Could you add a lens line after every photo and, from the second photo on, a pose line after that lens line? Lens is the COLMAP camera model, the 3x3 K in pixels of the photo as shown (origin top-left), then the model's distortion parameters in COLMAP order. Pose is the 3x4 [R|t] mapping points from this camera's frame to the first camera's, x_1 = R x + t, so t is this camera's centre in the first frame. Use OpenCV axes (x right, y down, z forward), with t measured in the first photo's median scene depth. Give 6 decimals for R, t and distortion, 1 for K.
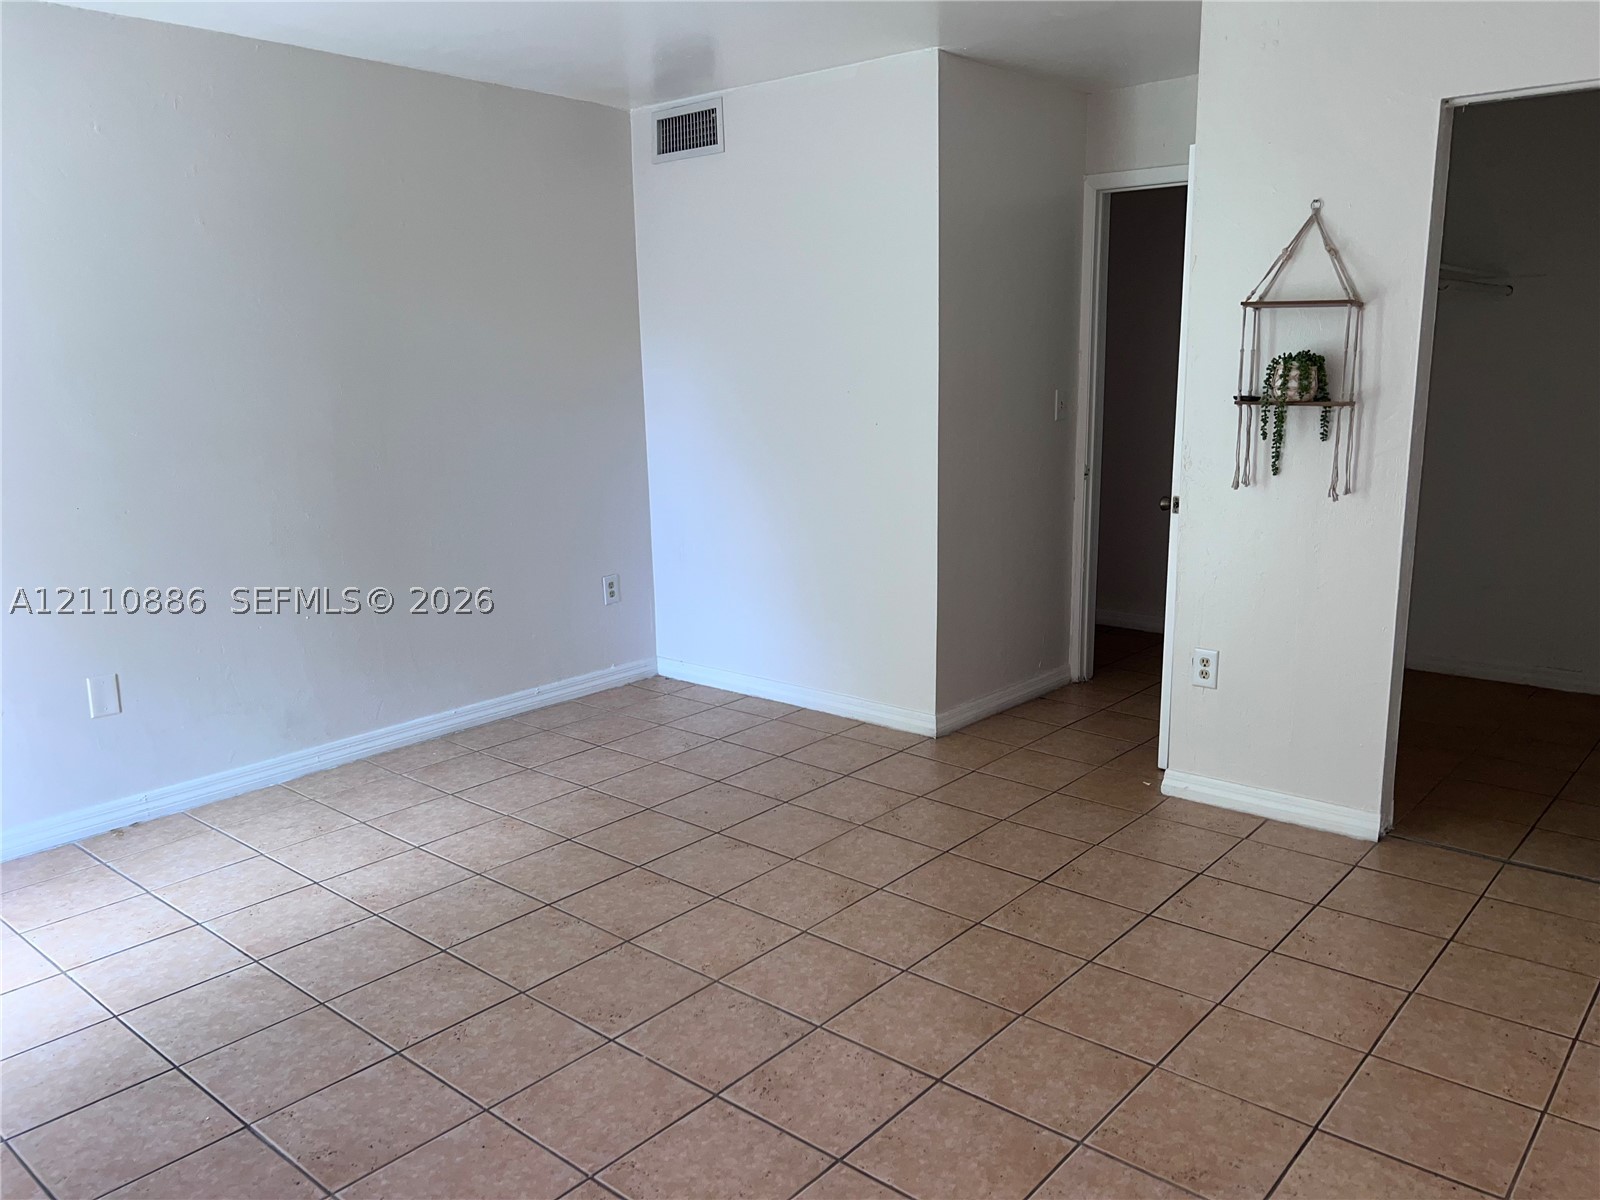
lens RADIAL K [[1217.5, 0, 817.1], [0, 1217.5, 606.5], [0, 0, 1]] dist [0.011079, -0.004969]
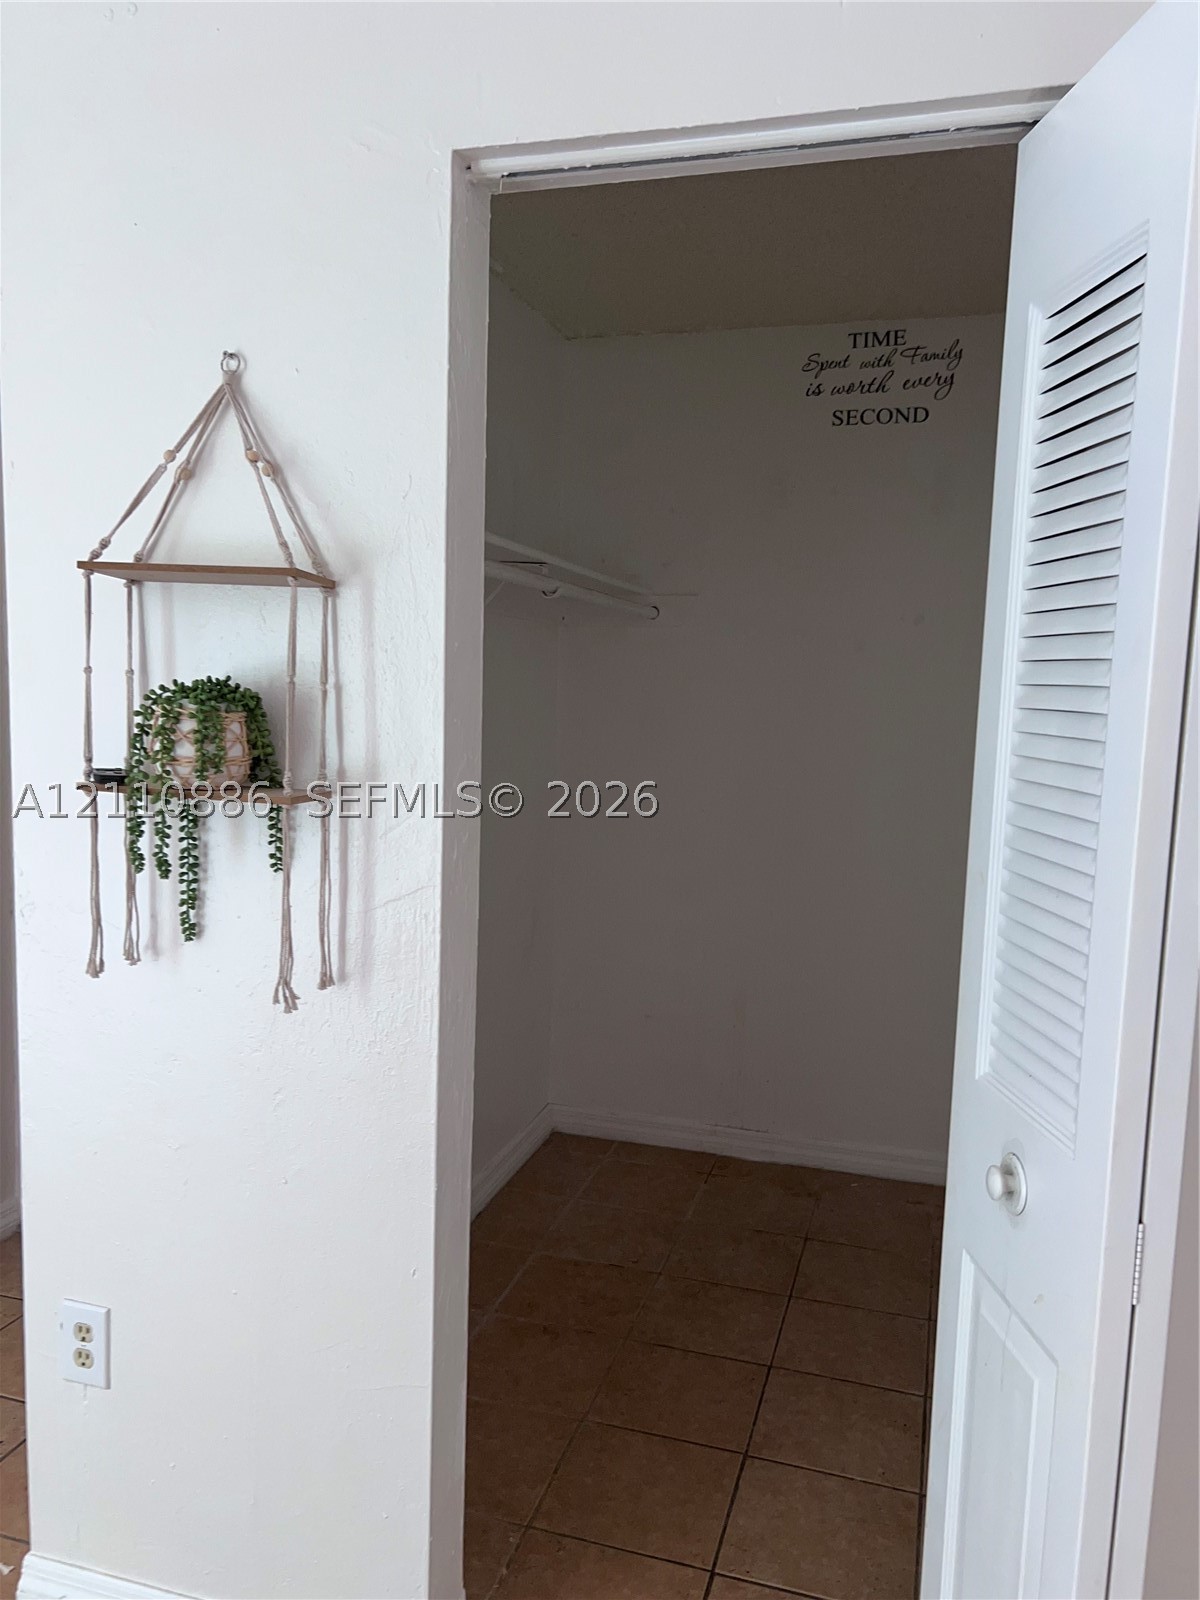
lens RADIAL K [[1220.5, 0, 597.3], [0, 1220.5, 806.0], [0, 0, 1]] dist [0.052655, -0.083973]
pose [[0.908866, 0.001778, 0.417084, 0.338456], [0.040077, 0.994992, -0.091573, -0.115307], [-0.415158, 0.099944, 0.904243, 0.537314]]
